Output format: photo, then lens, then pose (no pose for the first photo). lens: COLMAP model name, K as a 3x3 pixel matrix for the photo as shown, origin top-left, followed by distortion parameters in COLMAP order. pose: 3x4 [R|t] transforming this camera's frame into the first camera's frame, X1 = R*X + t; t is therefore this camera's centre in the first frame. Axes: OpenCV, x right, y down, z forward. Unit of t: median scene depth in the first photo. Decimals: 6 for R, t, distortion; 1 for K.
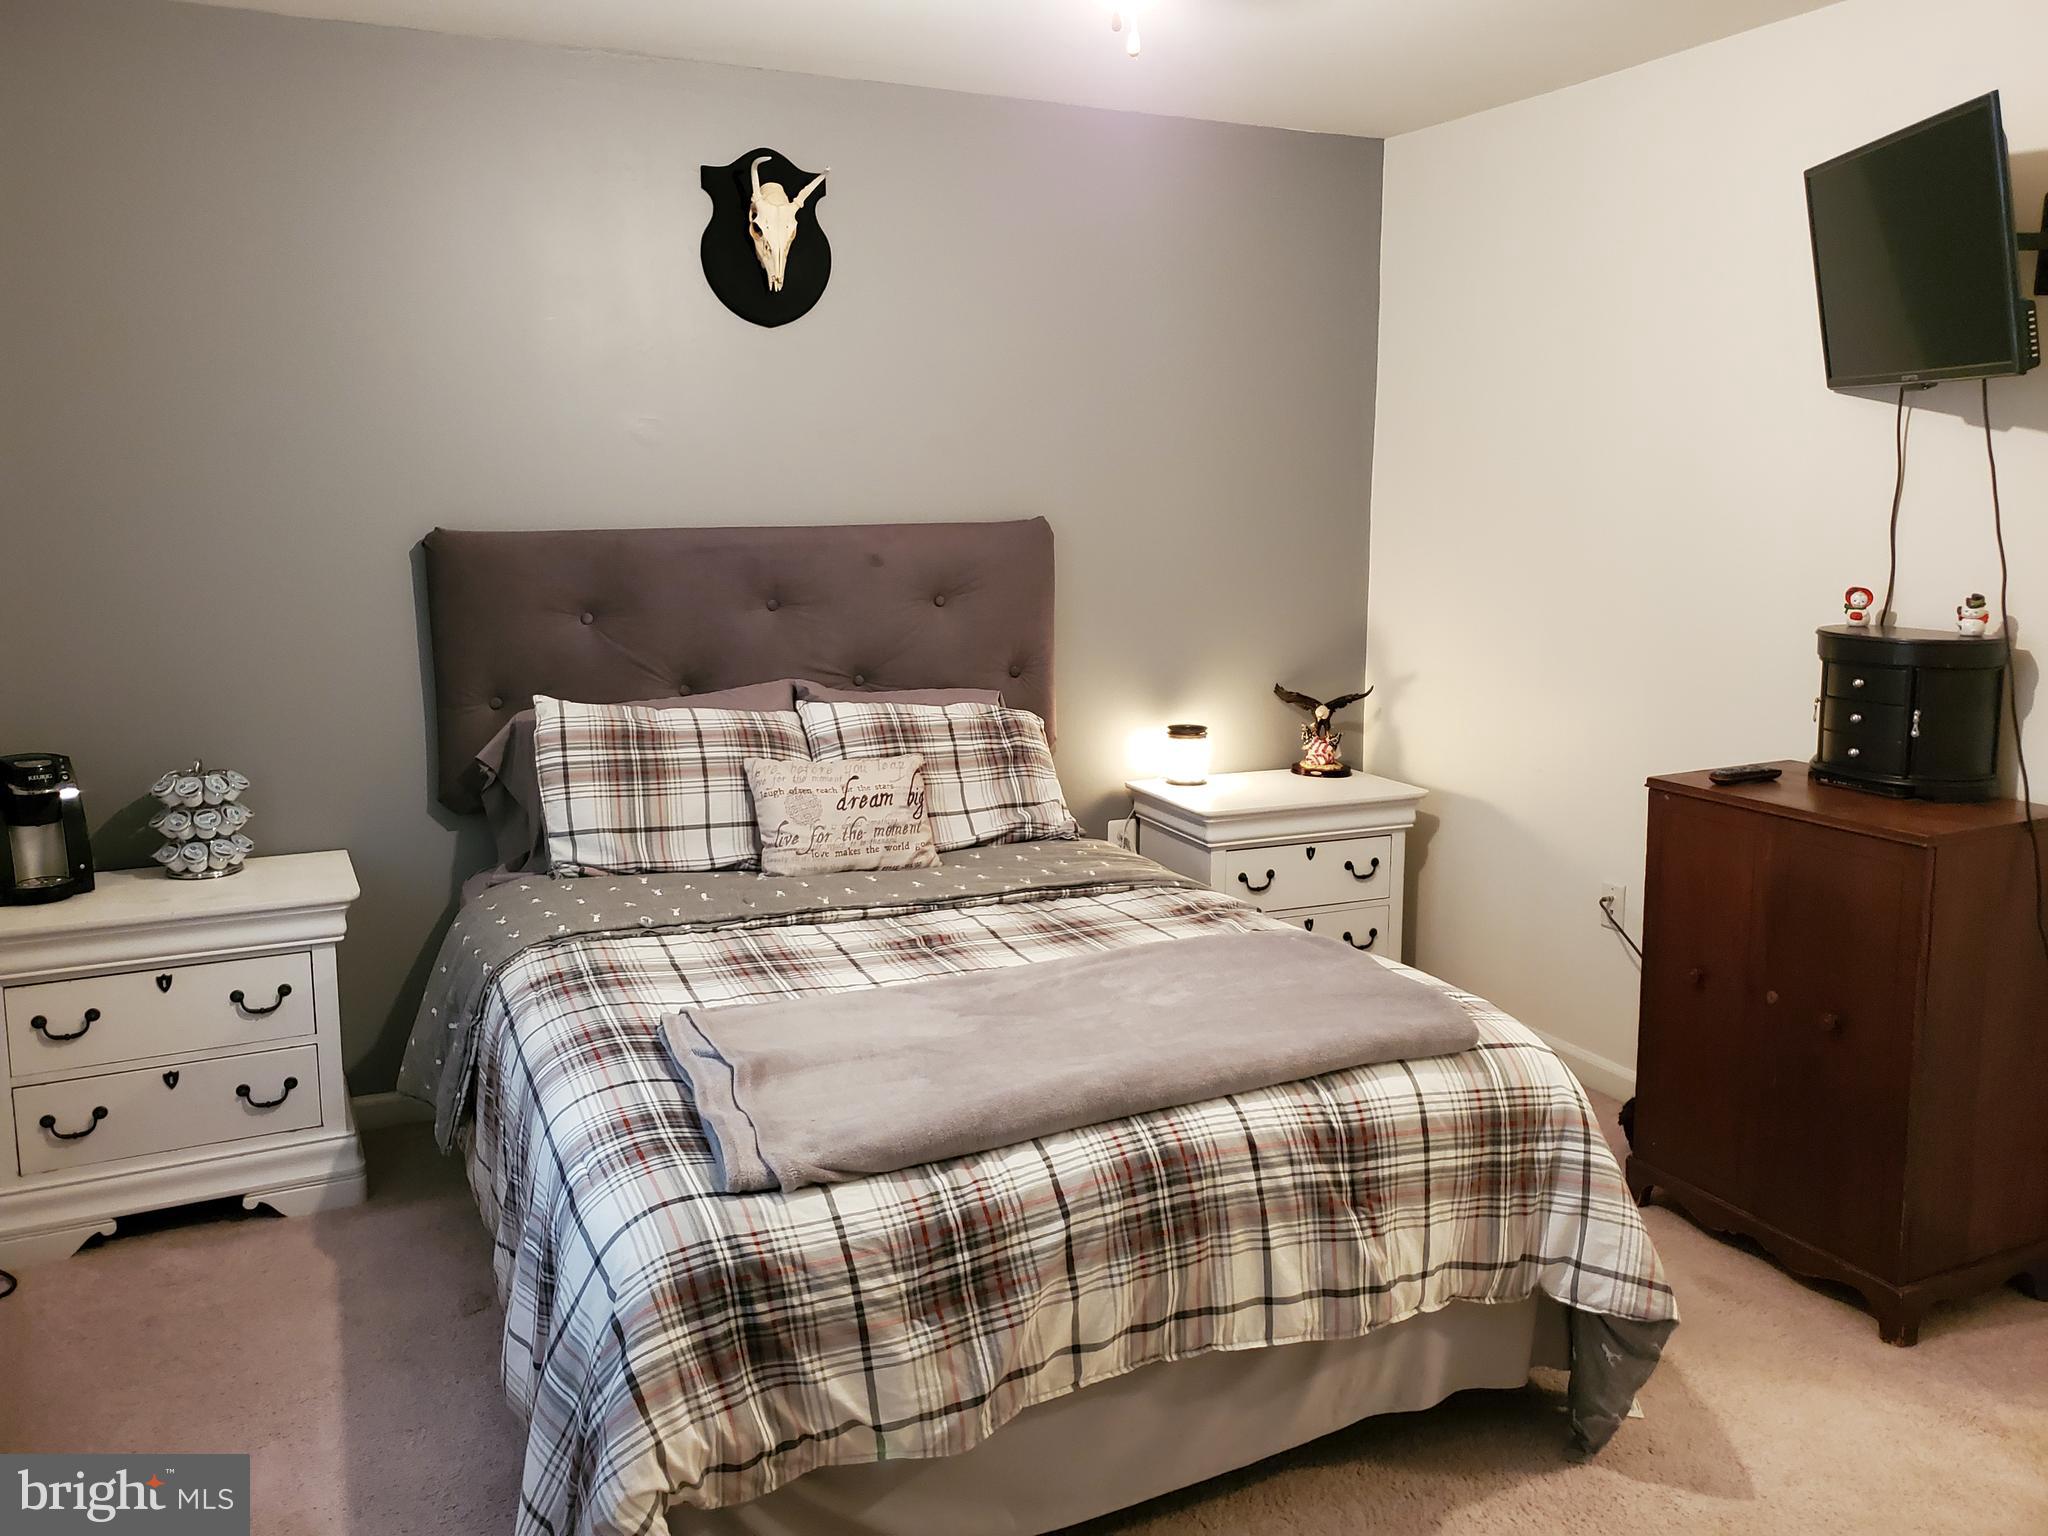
lens RADIAL K [[1581.0, 0, 990.7], [0, 1581.0, 741.6], [0, 0, 1]] dist [0.029553, -0.002899]
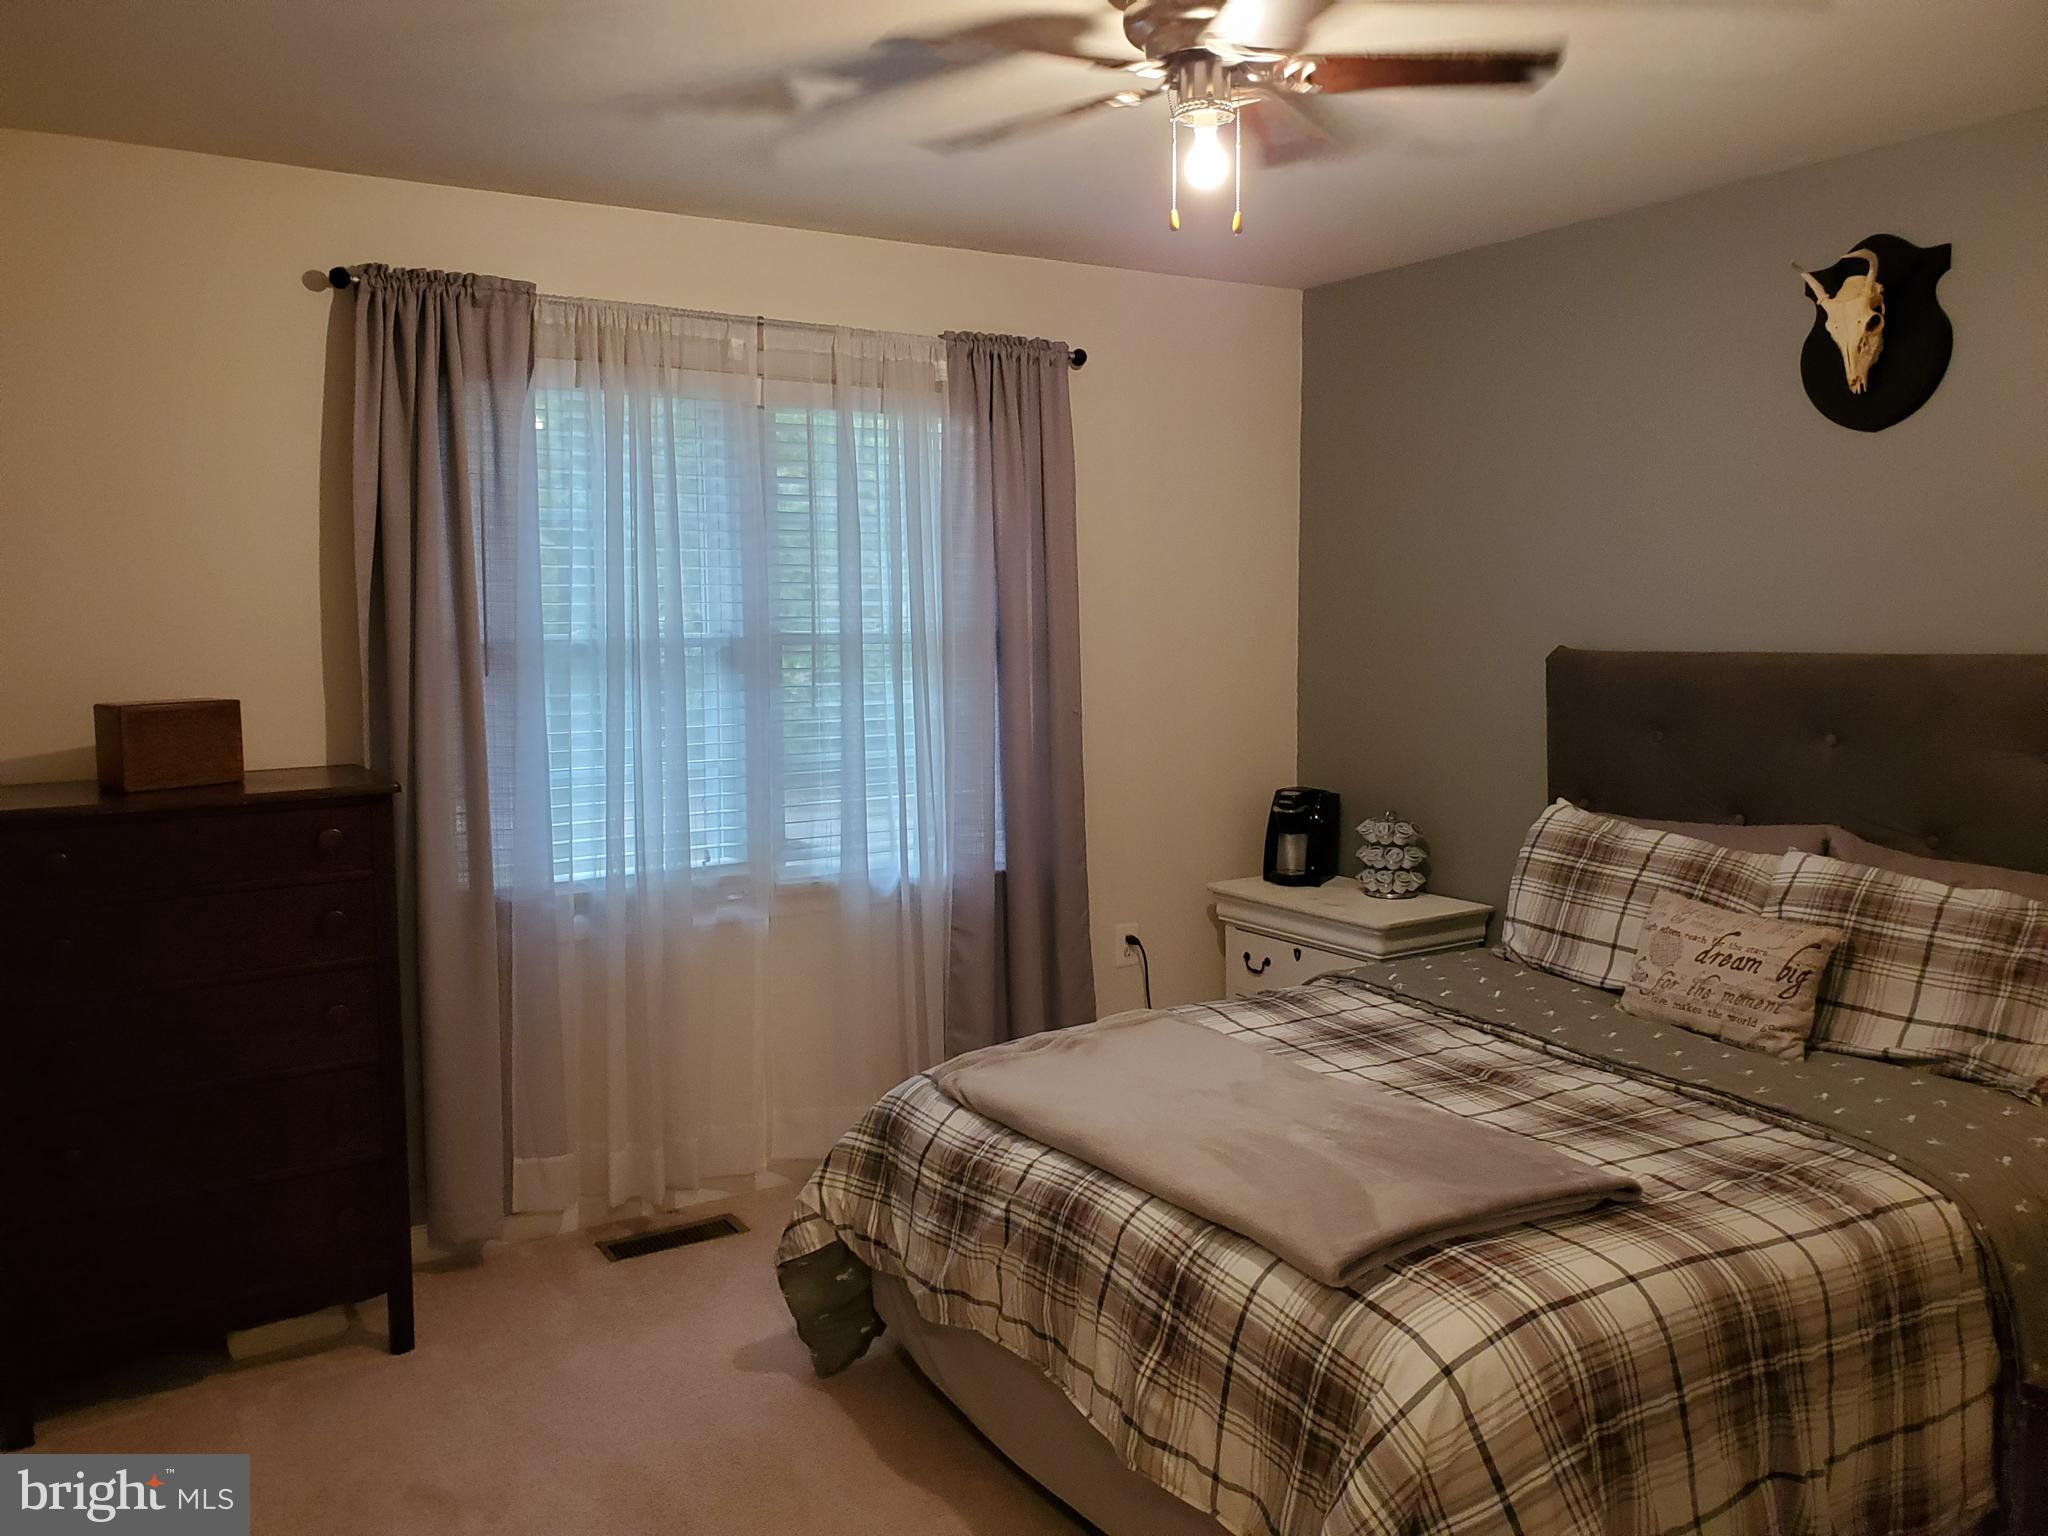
lens RADIAL K [[1607.0, 0, 1006.9], [0, 1607.0, 724.6], [0, 0, 1]] dist [0.006988, -0.005272]
pose [[0.125741, 0.079722, -0.988855, 0.793366], [-0.141918, 0.987960, 0.061604, -0.096570], [0.981860, 0.132590, 0.135541, 0.475464]]
